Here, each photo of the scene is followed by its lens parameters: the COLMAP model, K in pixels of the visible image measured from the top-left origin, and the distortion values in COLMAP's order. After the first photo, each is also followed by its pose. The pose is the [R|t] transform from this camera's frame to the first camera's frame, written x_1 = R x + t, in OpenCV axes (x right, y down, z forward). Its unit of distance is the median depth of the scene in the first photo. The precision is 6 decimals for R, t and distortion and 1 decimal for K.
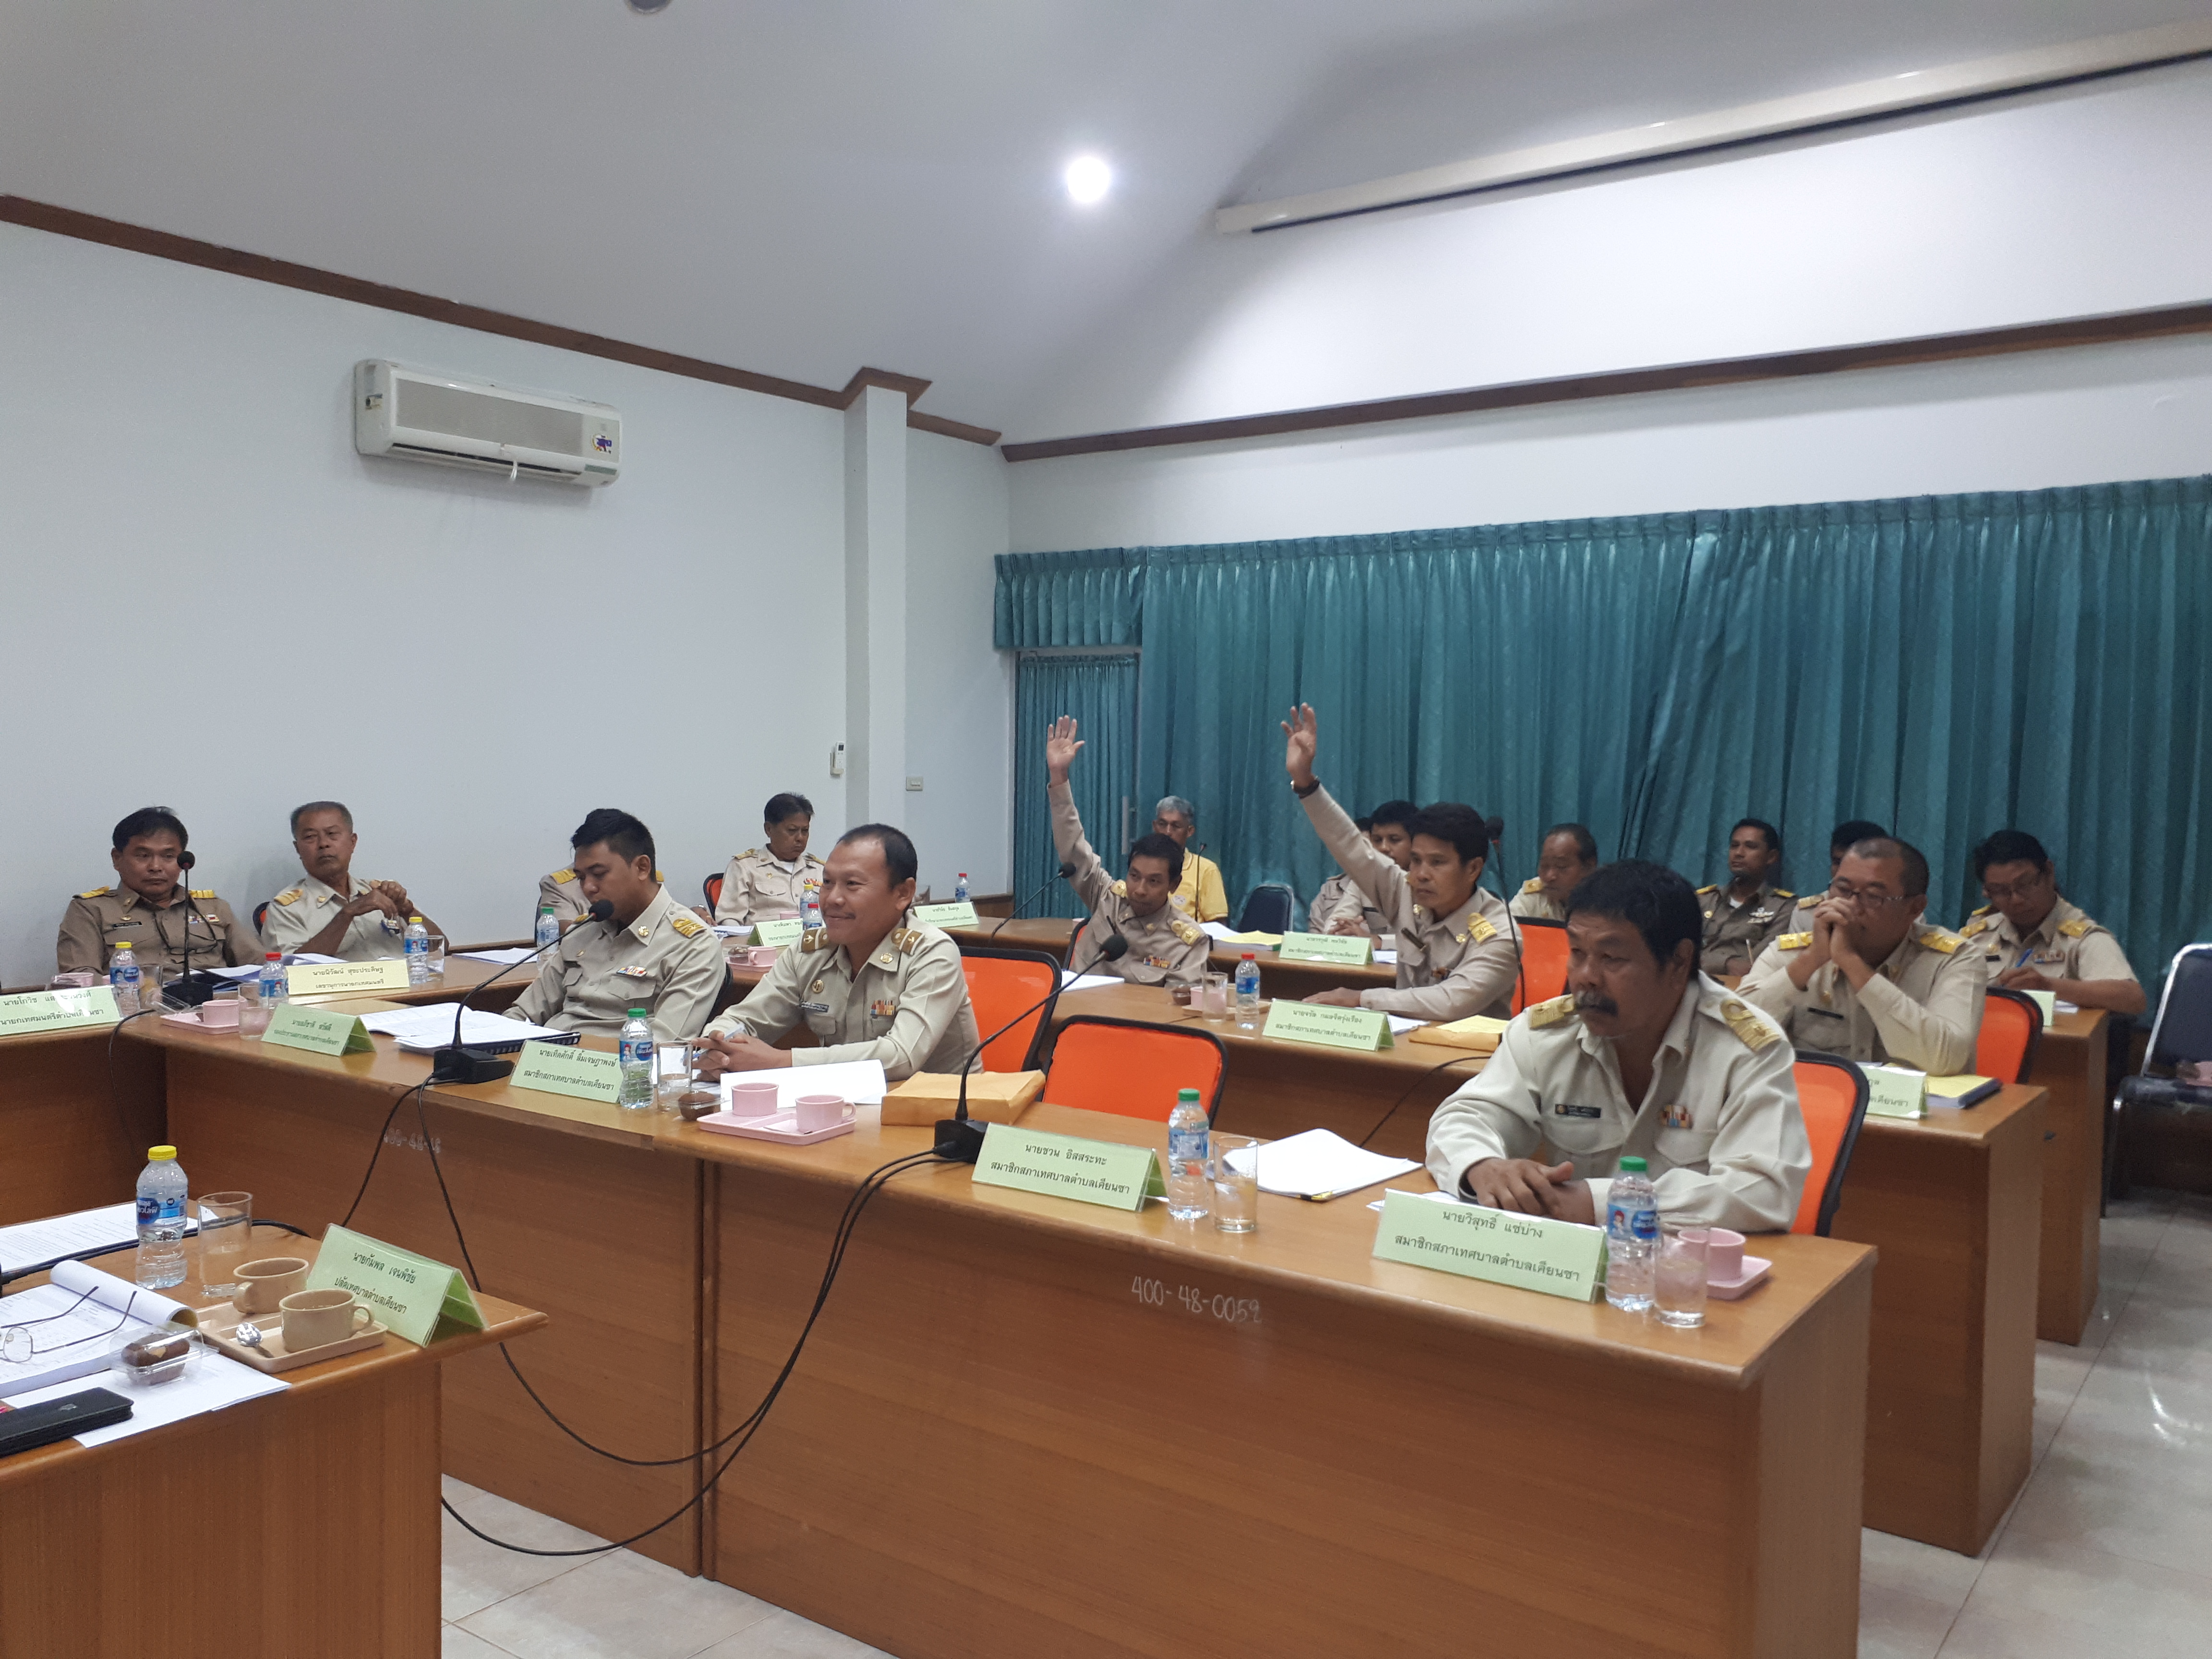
lens RADIAL K [[1791.4, 0, 1112.0], [0, 1791.4, 838.0], [0, 0, 1]] dist [0.148003, -0.335646]
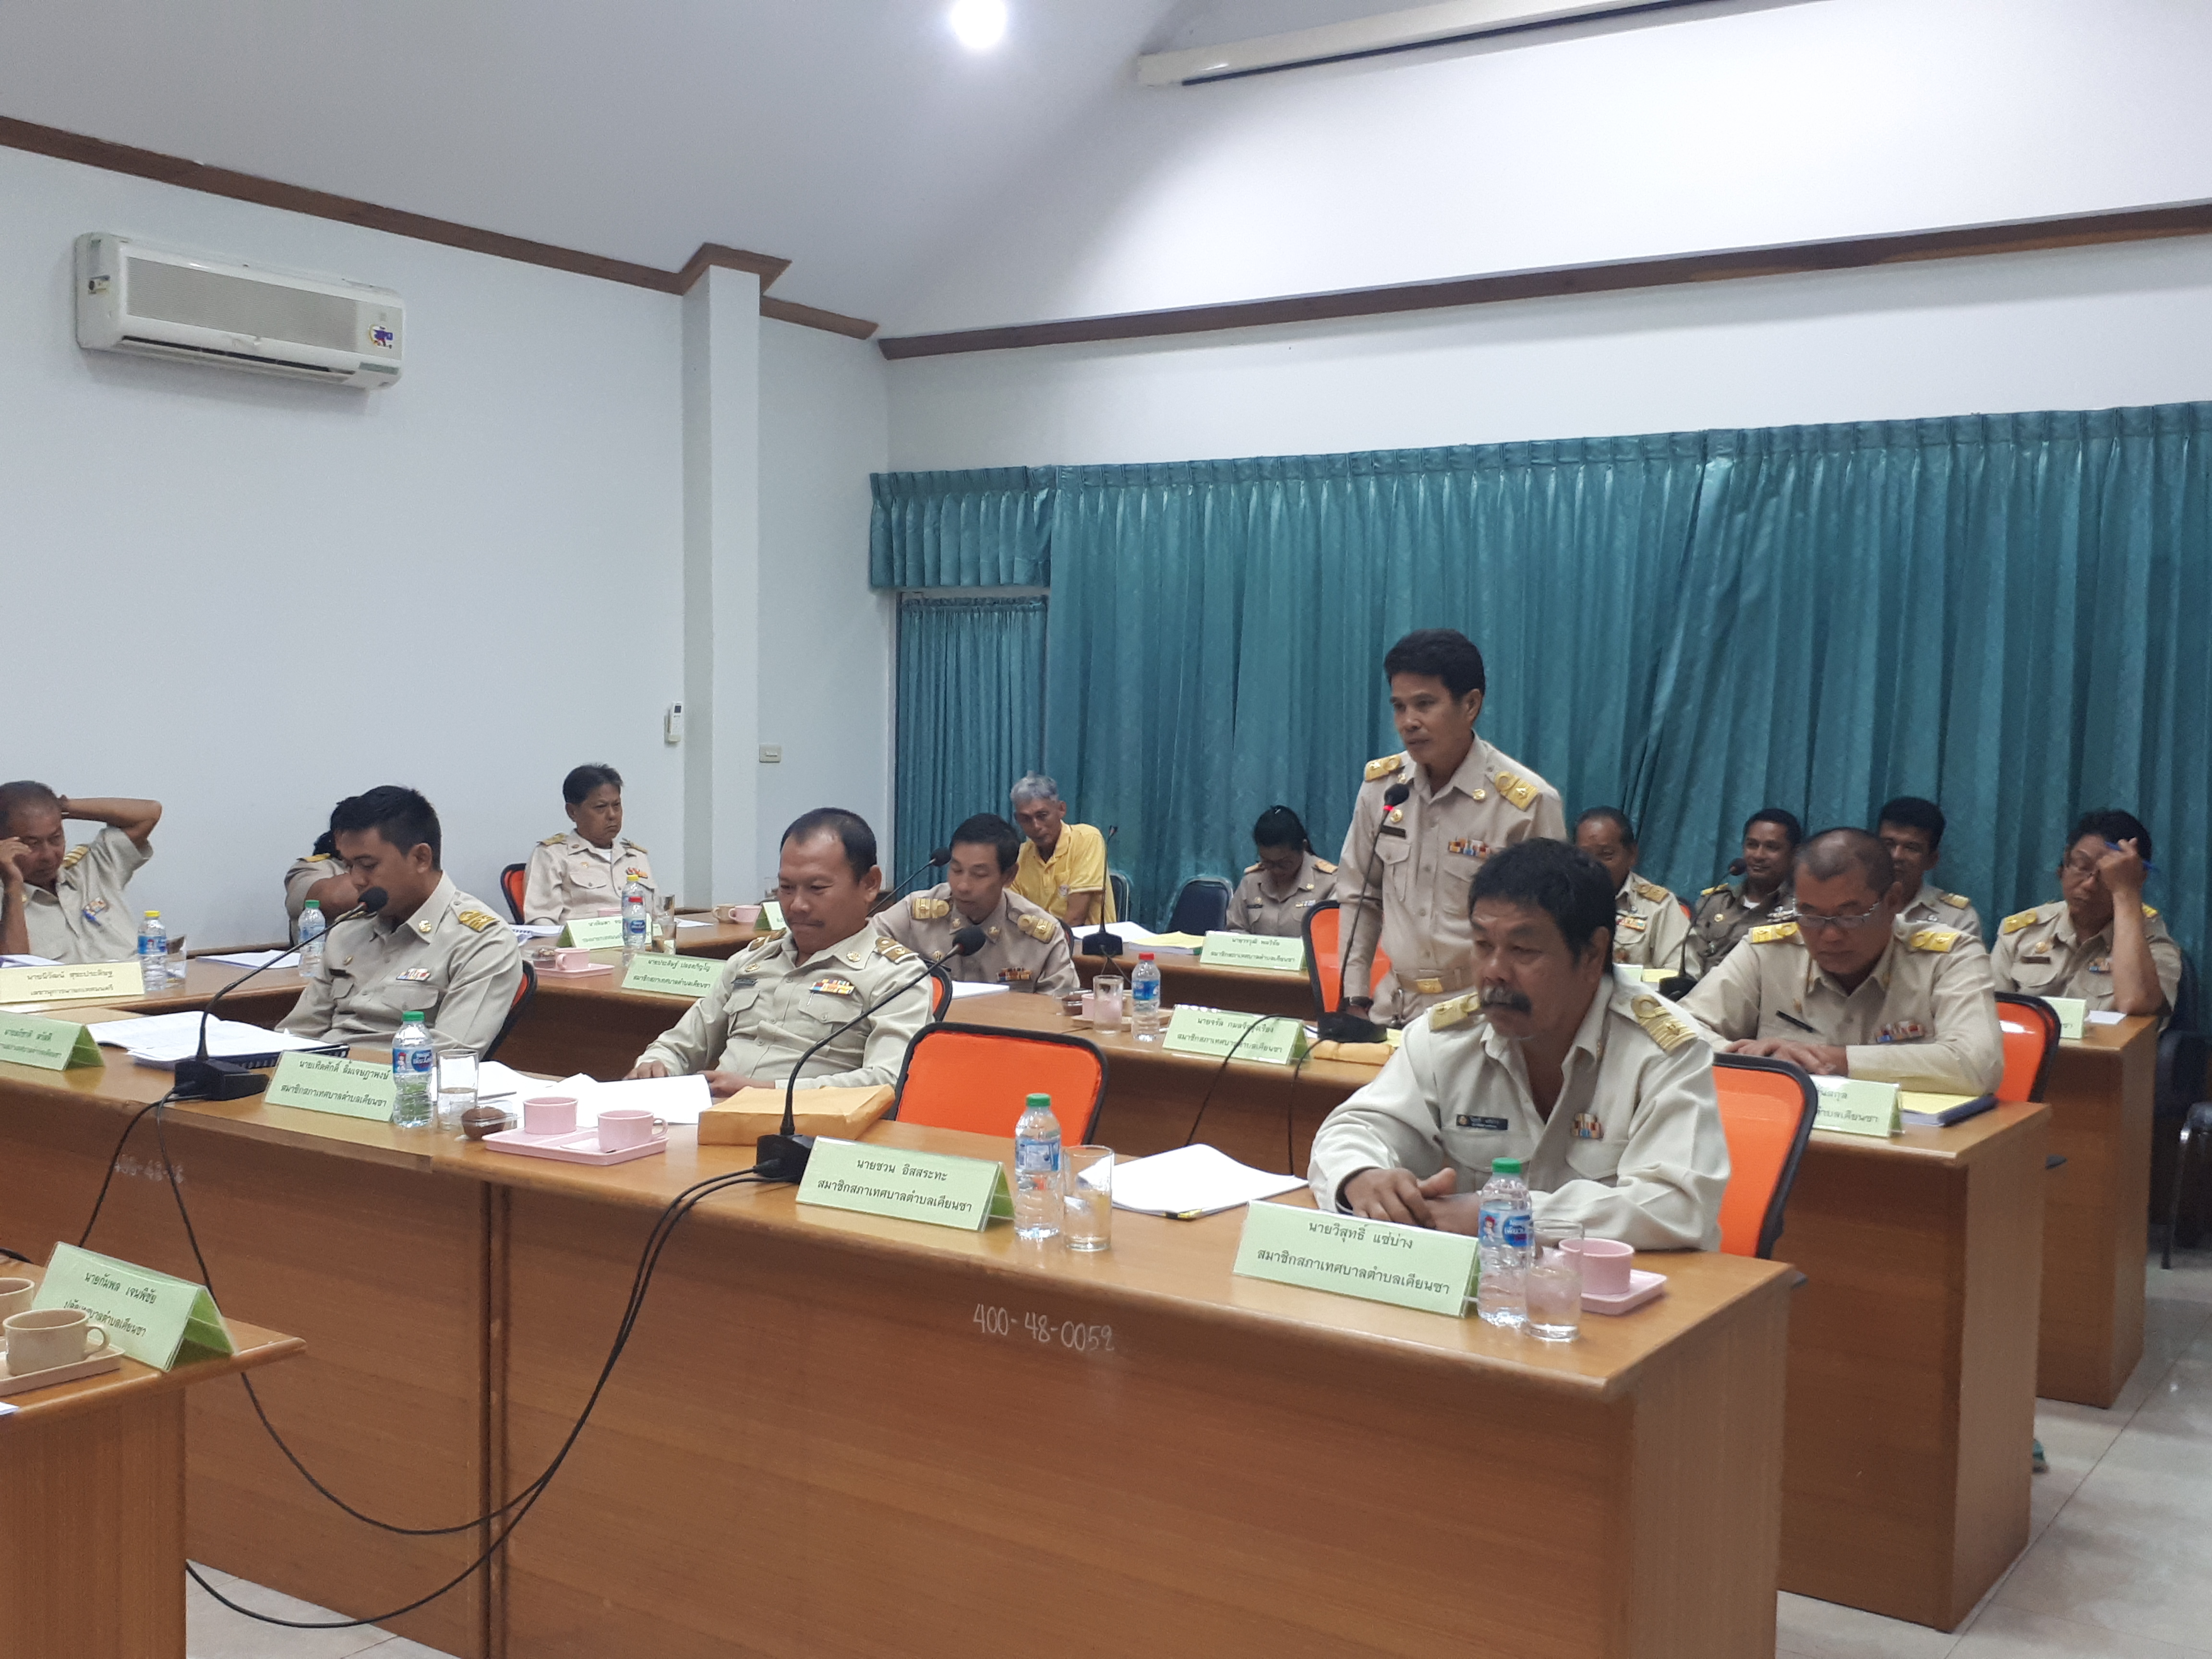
lens RADIAL K [[2274.0, 0, 1116.7], [0, 2274.0, 831.7], [0, 0, 1]] dist [0.199804, -0.556266]
pose [[0.999474, 0.002817, 0.032323, 0.016417], [-0.002890, 0.999993, 0.002216, 0.002565], [-0.032316, -0.002309, 0.999475, -0.049597]]
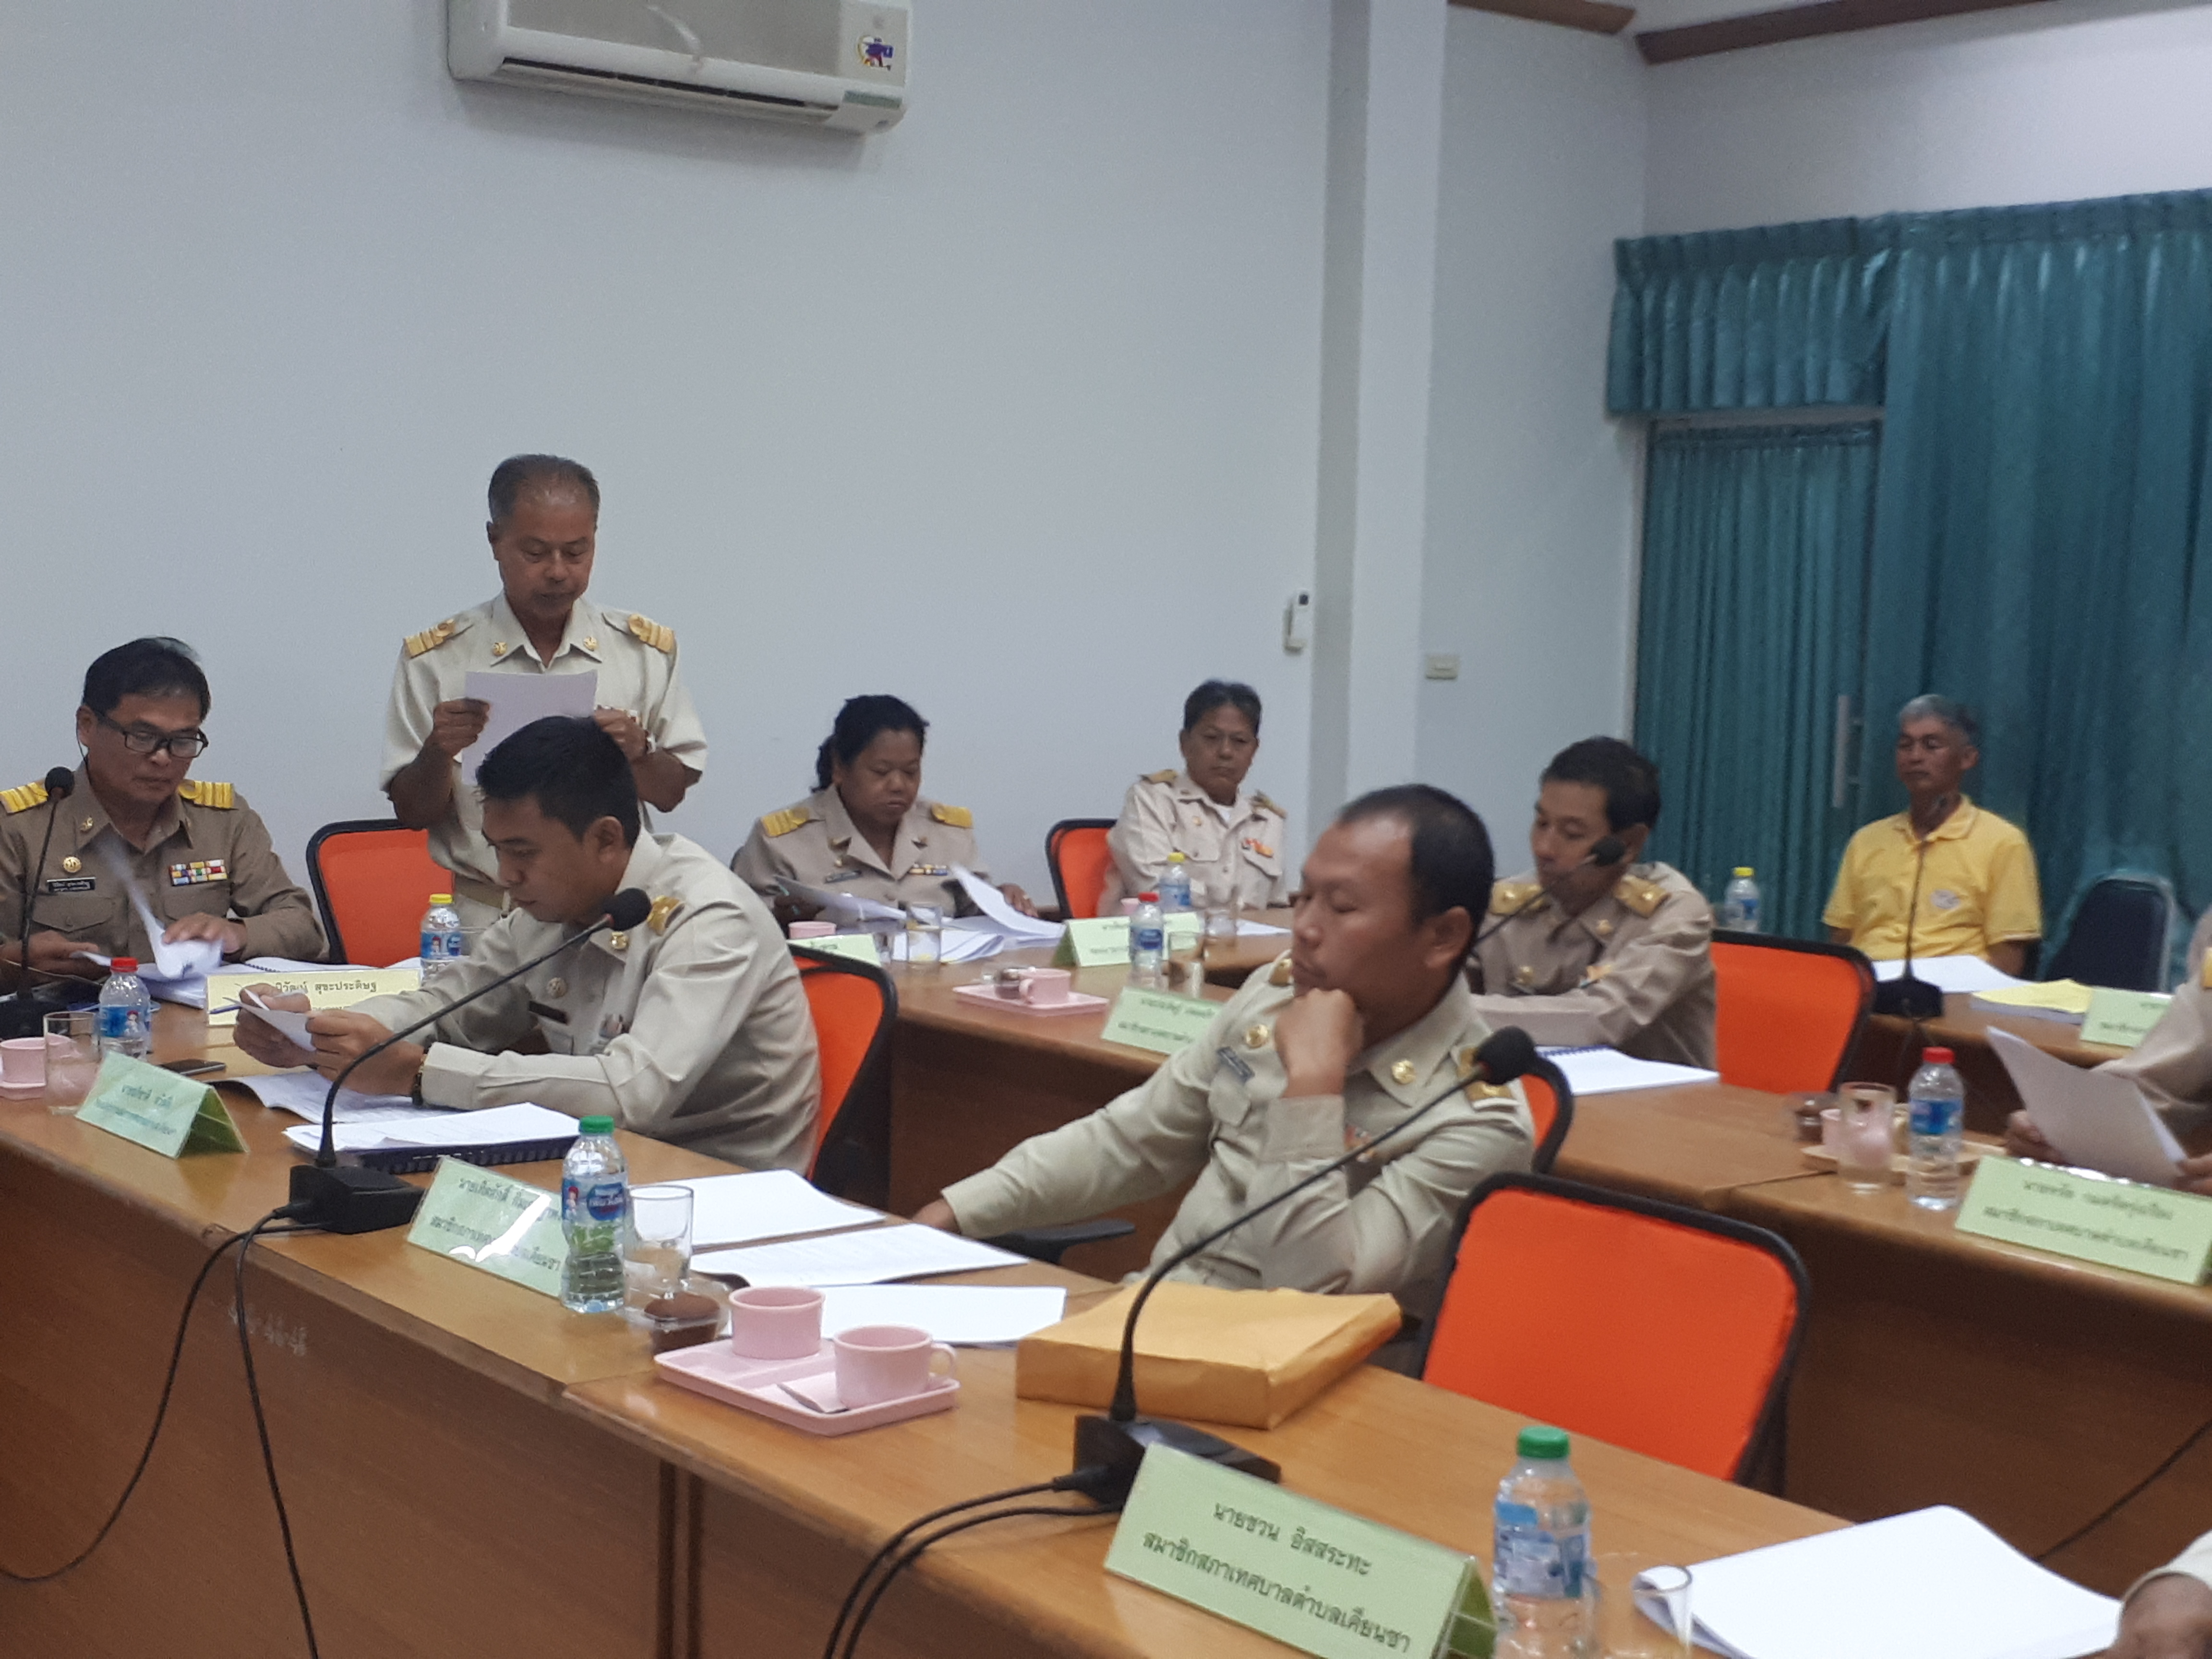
lens RADIAL K [[3007.3, 0, 1112.1], [0, 3007.3, 837.8], [0, 0, 1]] dist [0.229043, -0.737734]
pose [[0.963209, 0.032783, -0.266746, 0.048577], [-0.024725, 0.999132, 0.033512, -0.007765], [0.267613, -0.025684, 0.963184, 0.105421]]
